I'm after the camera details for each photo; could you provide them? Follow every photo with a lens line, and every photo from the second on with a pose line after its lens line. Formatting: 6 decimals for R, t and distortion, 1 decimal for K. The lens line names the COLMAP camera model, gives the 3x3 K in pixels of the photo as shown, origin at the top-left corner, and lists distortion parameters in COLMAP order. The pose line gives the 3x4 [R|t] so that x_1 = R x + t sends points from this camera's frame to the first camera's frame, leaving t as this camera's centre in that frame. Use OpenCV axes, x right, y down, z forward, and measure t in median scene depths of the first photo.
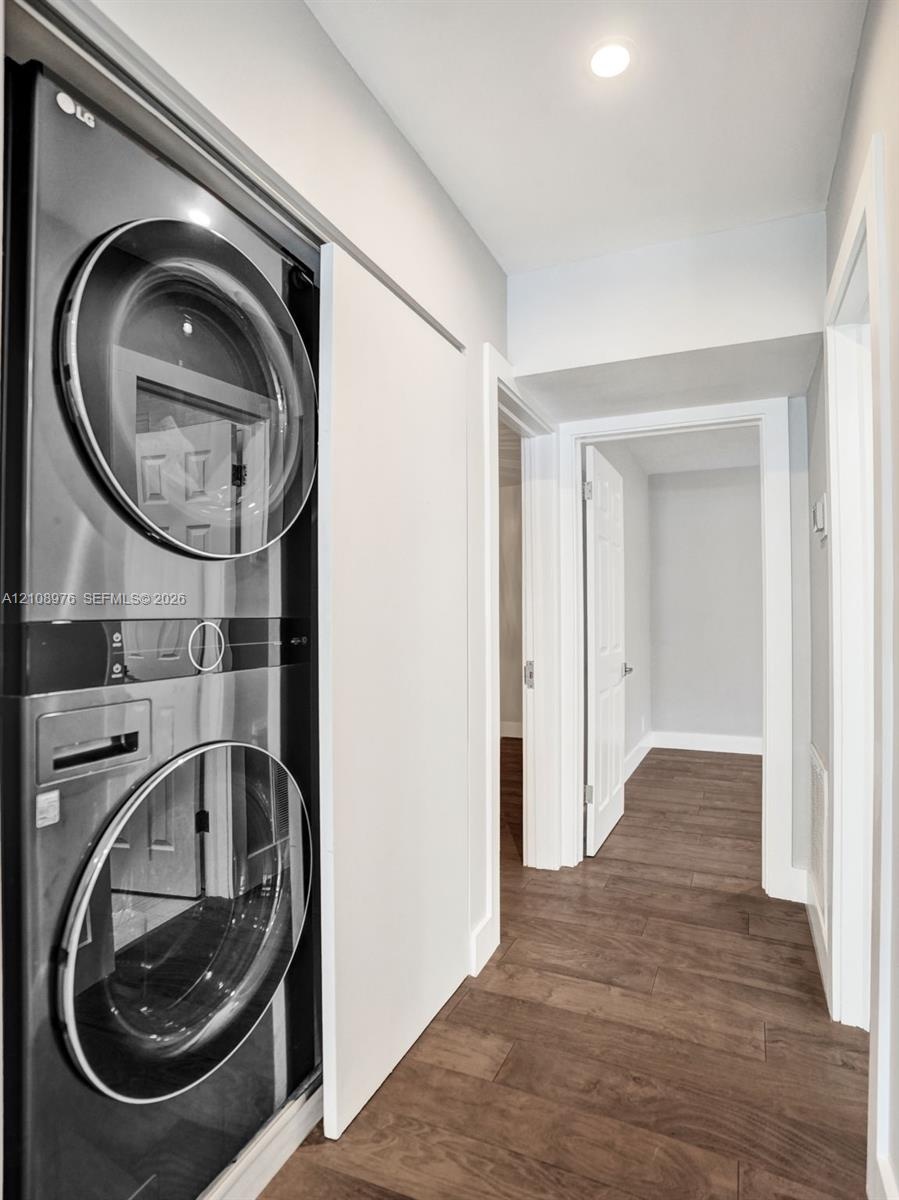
lens RADIAL K [[687.2, 0, 449.5], [0, 687.2, 600.0], [0, 0, 1]] dist [-0.070918, 0.035999]
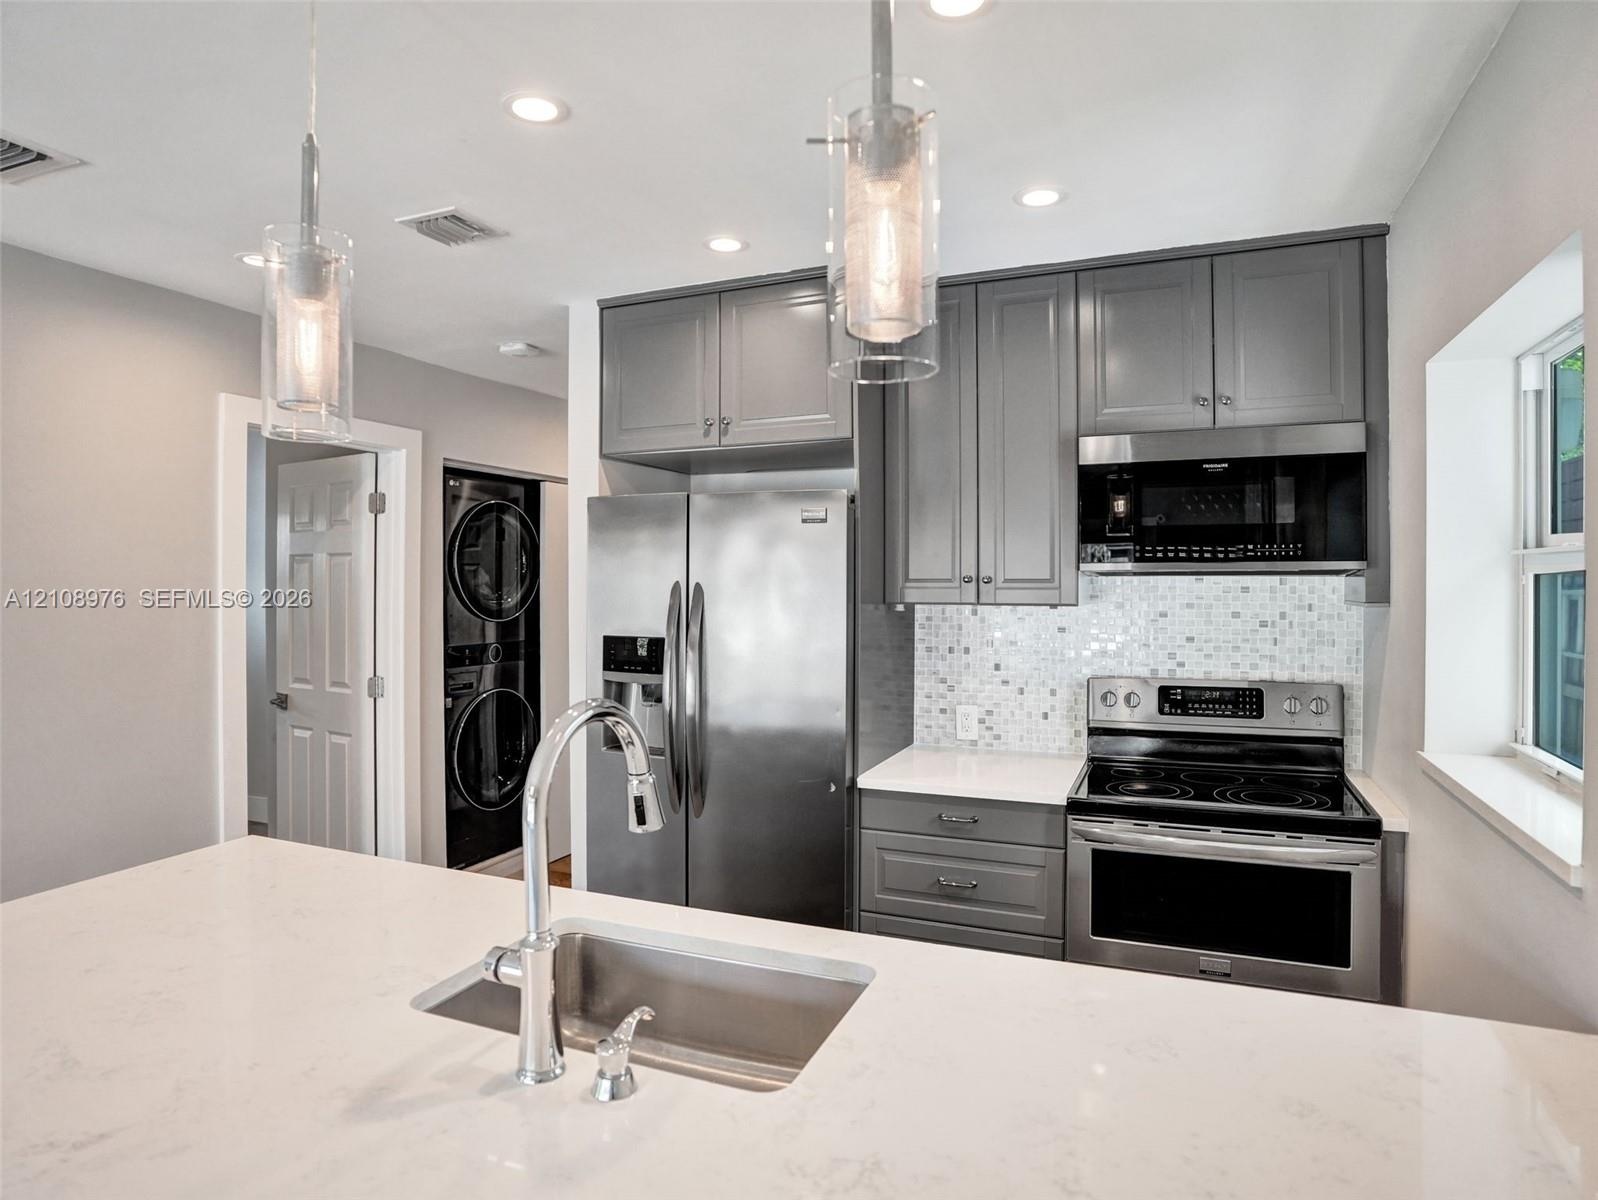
lens RADIAL K [[915.1, 0, 802.2], [0, 915.1, 579.9], [0, 0, 1]] dist [-0.070918, 0.035999]
pose [[0.999490, 0.001410, 0.031898, 0.293264], [-0.001938, 0.999861, 0.016540, -0.113580], [-0.031870, -0.016593, 0.999354, -1.043537]]
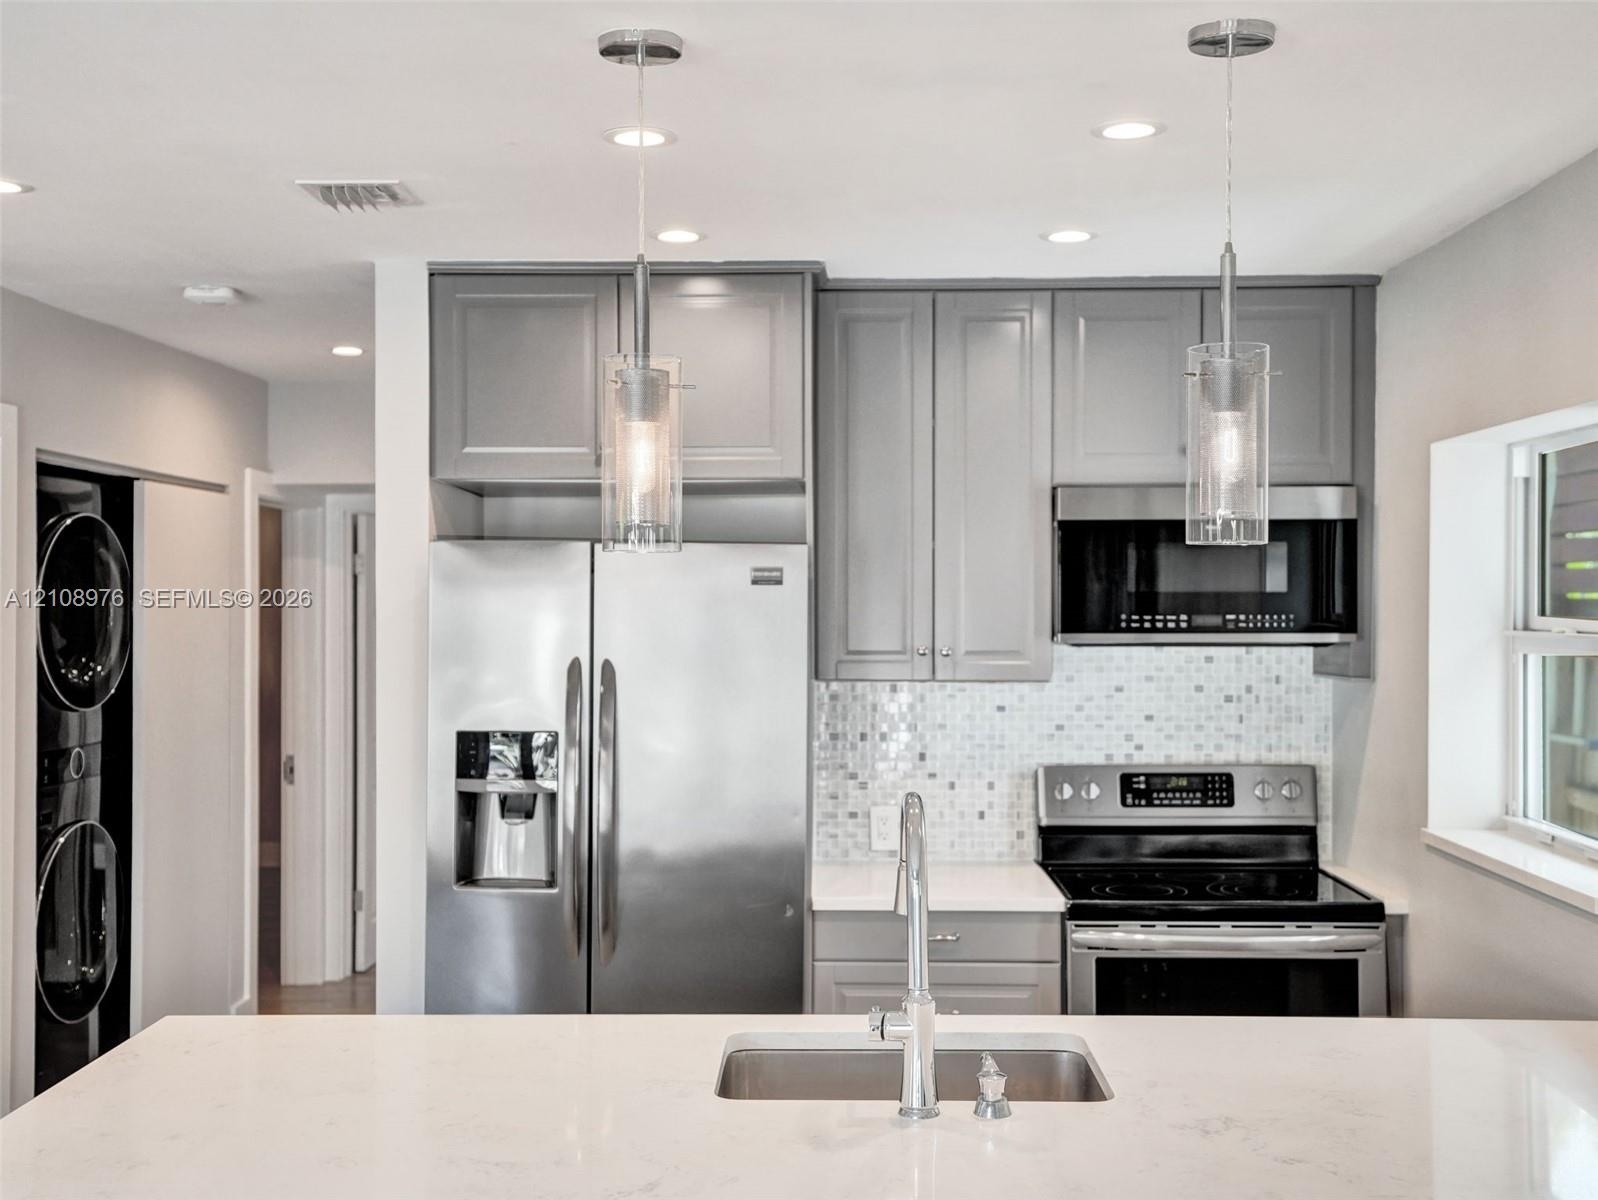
lens RADIAL K [[1682.2, 0, 799.0], [0, 1682.2, 600.0], [0, 0, 1]] dist [0.039757, 0.001097]
pose [[0.921217, 0.003423, 0.389033, -0.138330], [-0.009405, 0.999865, 0.013471, -0.158496], [-0.388934, -0.016068, 0.921125, -1.371004]]
